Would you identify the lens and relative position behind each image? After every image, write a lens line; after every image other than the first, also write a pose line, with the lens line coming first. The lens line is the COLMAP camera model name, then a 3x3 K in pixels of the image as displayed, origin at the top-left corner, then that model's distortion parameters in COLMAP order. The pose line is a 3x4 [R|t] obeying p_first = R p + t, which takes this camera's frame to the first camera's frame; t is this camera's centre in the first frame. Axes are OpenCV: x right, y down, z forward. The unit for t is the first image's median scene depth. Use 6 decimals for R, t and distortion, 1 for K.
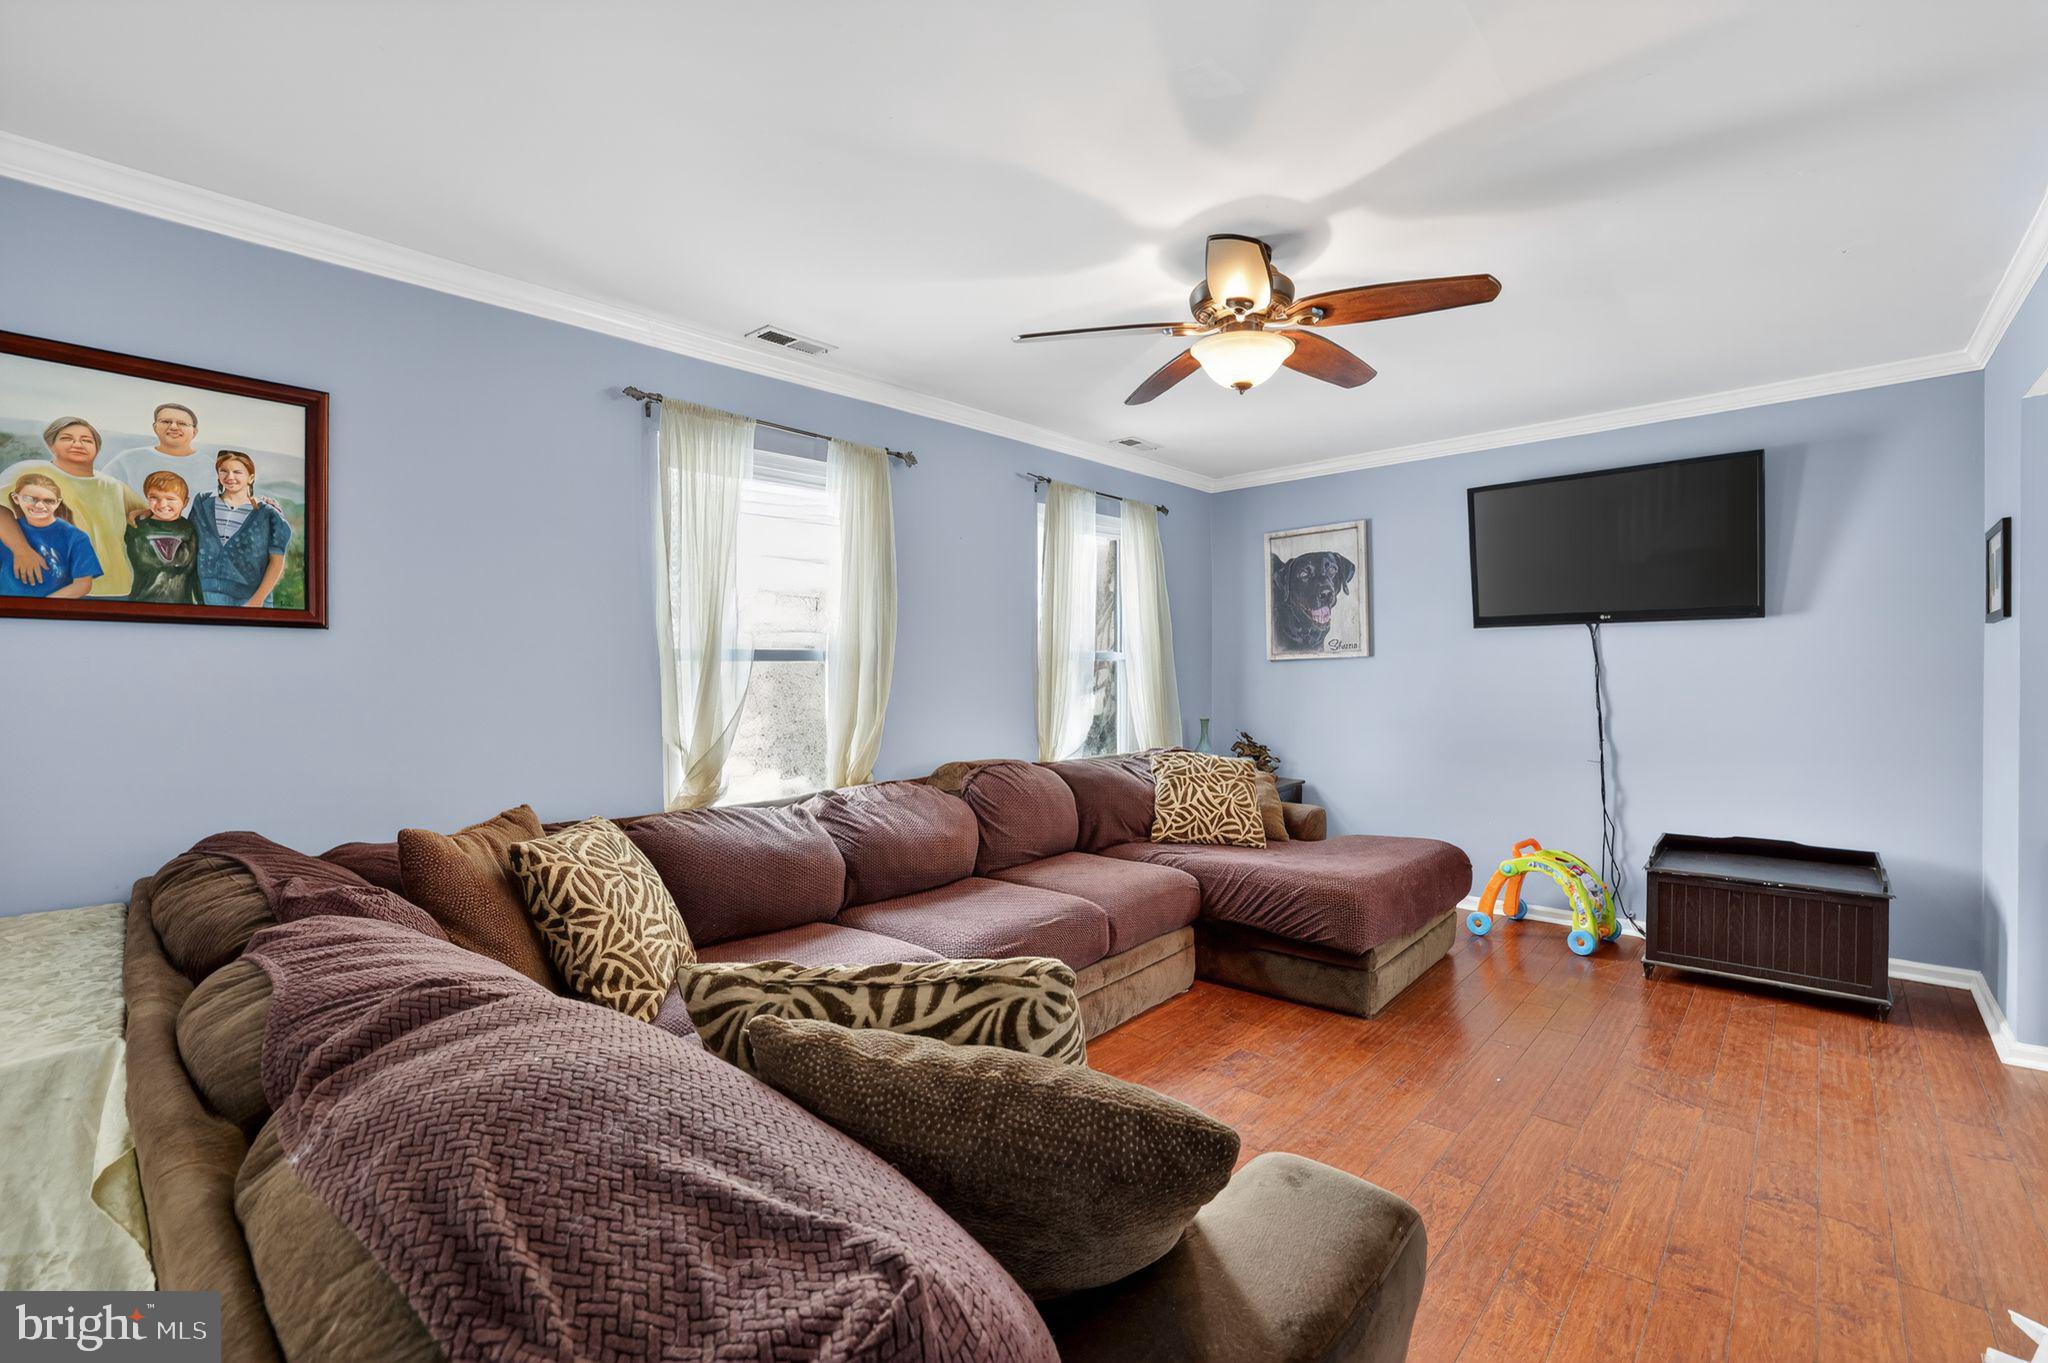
lens RADIAL K [[903.0, 0, 1020.3], [0, 903.0, 670.9], [0, 0, 1]] dist [-0.001194, 0.000166]
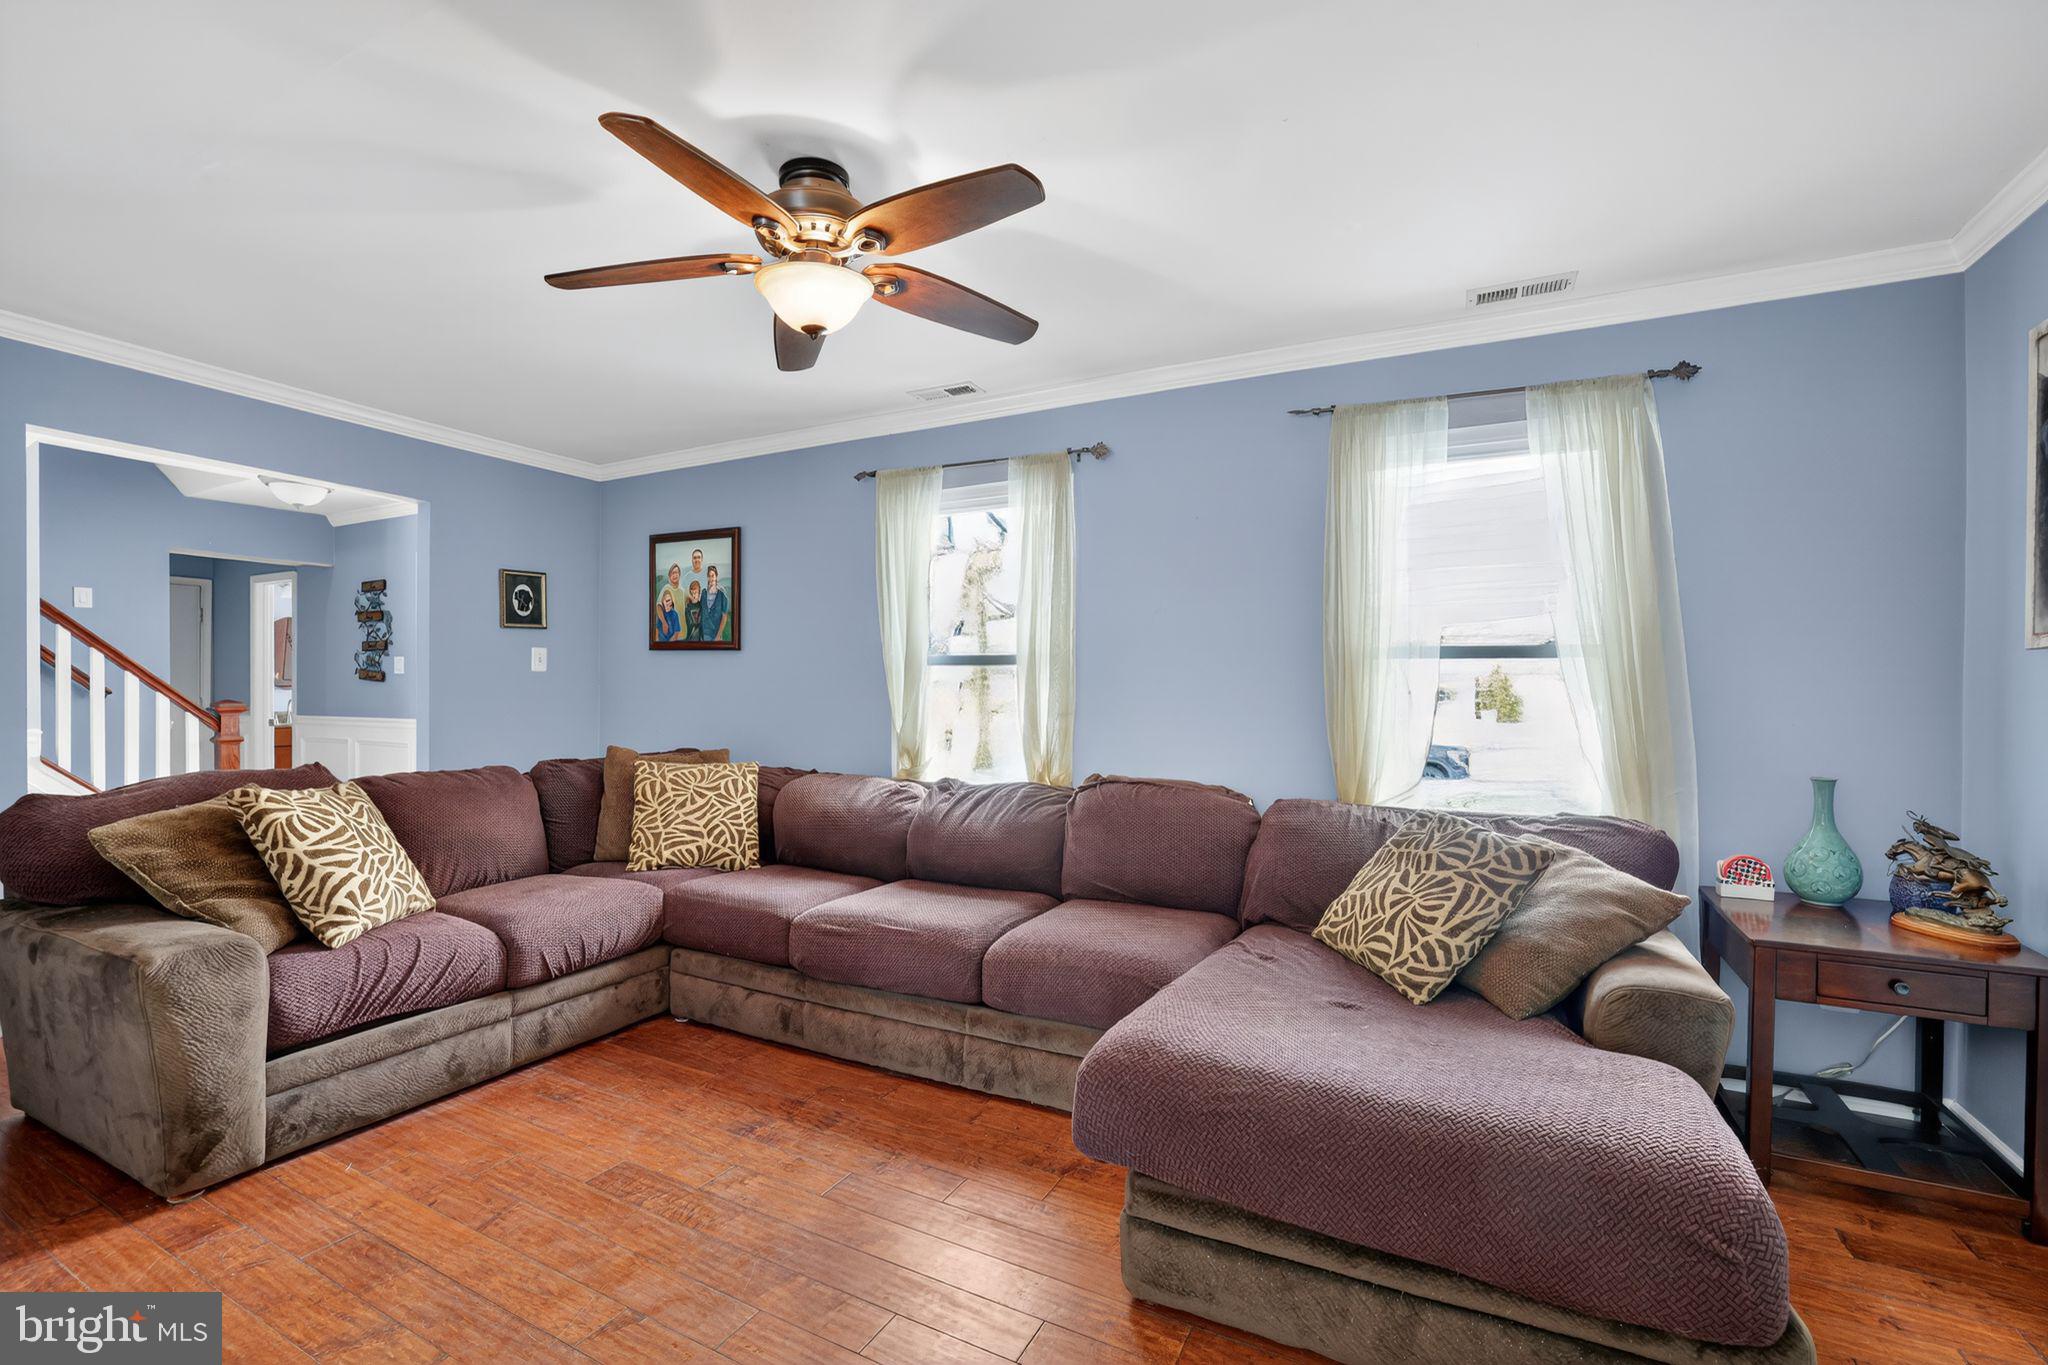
lens RADIAL K [[903.0, 0, 1021.7], [0, 903.0, 688.3], [0, 0, 1]] dist [-0.001194, 0.000166]
pose [[0.254891, 0.003750, -0.966963, 1.266899], [-0.013558, 0.999908, 0.000304, 0.025665], [0.966875, 0.013033, 0.254918, 1.117542]]
